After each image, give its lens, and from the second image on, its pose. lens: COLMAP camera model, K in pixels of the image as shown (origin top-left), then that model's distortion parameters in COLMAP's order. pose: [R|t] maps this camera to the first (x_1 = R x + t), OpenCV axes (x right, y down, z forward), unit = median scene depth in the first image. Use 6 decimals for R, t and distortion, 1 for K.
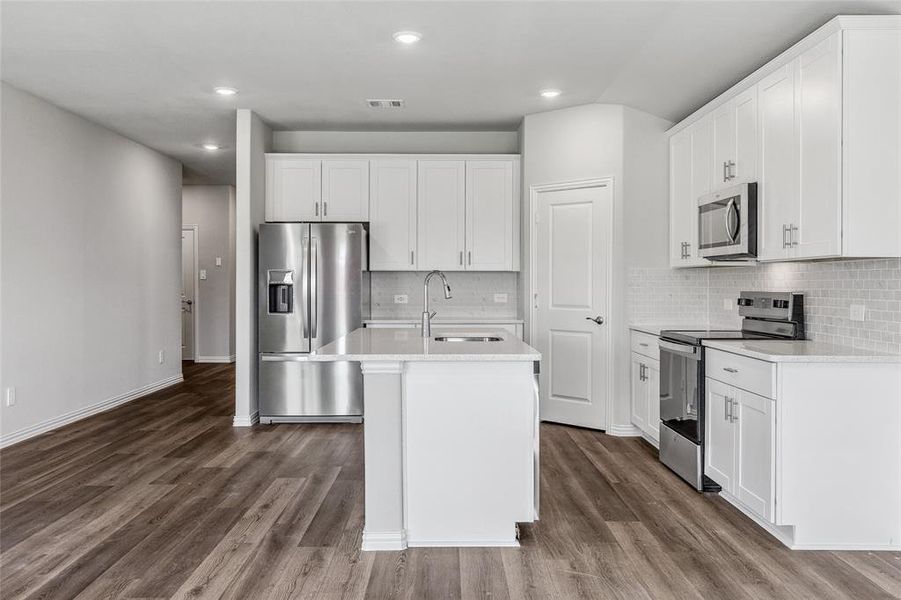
lens RADIAL K [[759.5, 0, 448.7], [0, 759.5, 279.2], [0, 0, 1]] dist [-0.001439, 0.003438]
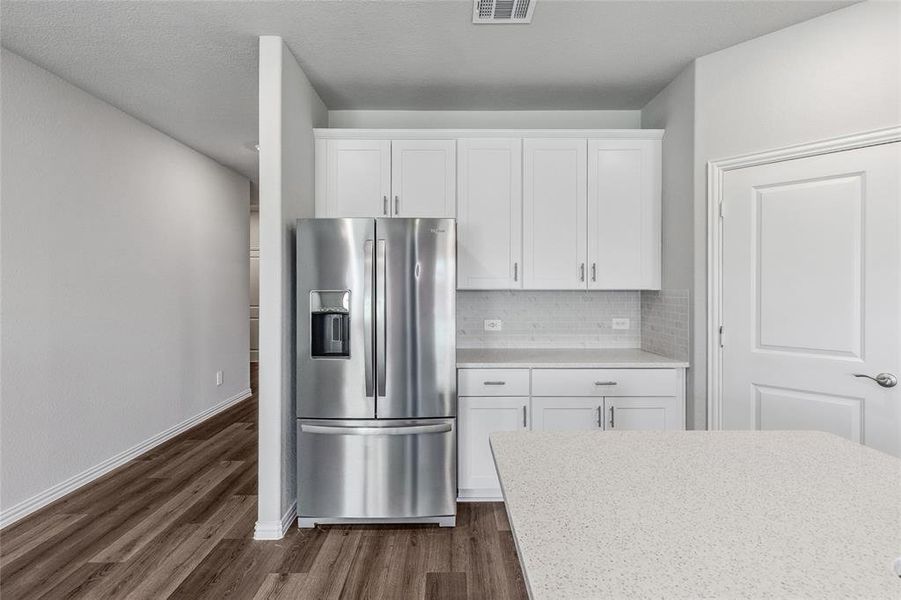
lens RADIAL K [[412.2, 0, 448.2], [0, 412.2, 285.7], [0, 0, 1]] dist [0.003297, 0.000253]
pose [[0.999955, -0.001715, -0.009318, -0.117246], [0.001691, 0.999995, -0.002589, -0.014989], [0.009322, 0.002573, 0.999953, 0.648167]]
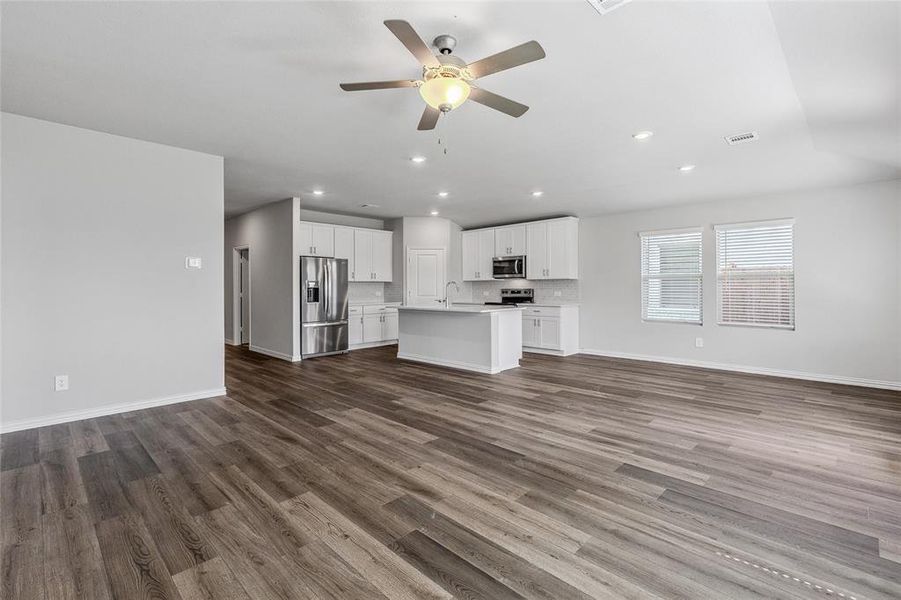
lens RADIAL K [[412.2, 0, 448.2], [0, 412.2, 285.7], [0, 0, 1]] dist [0.003297, 0.000253]
pose [[0.707583, -0.002567, 0.706626, -0.739184], [0.002303, 0.999996, 0.001327, 0.000629], [-0.706626, 0.000688, 0.707586, -0.025363]]
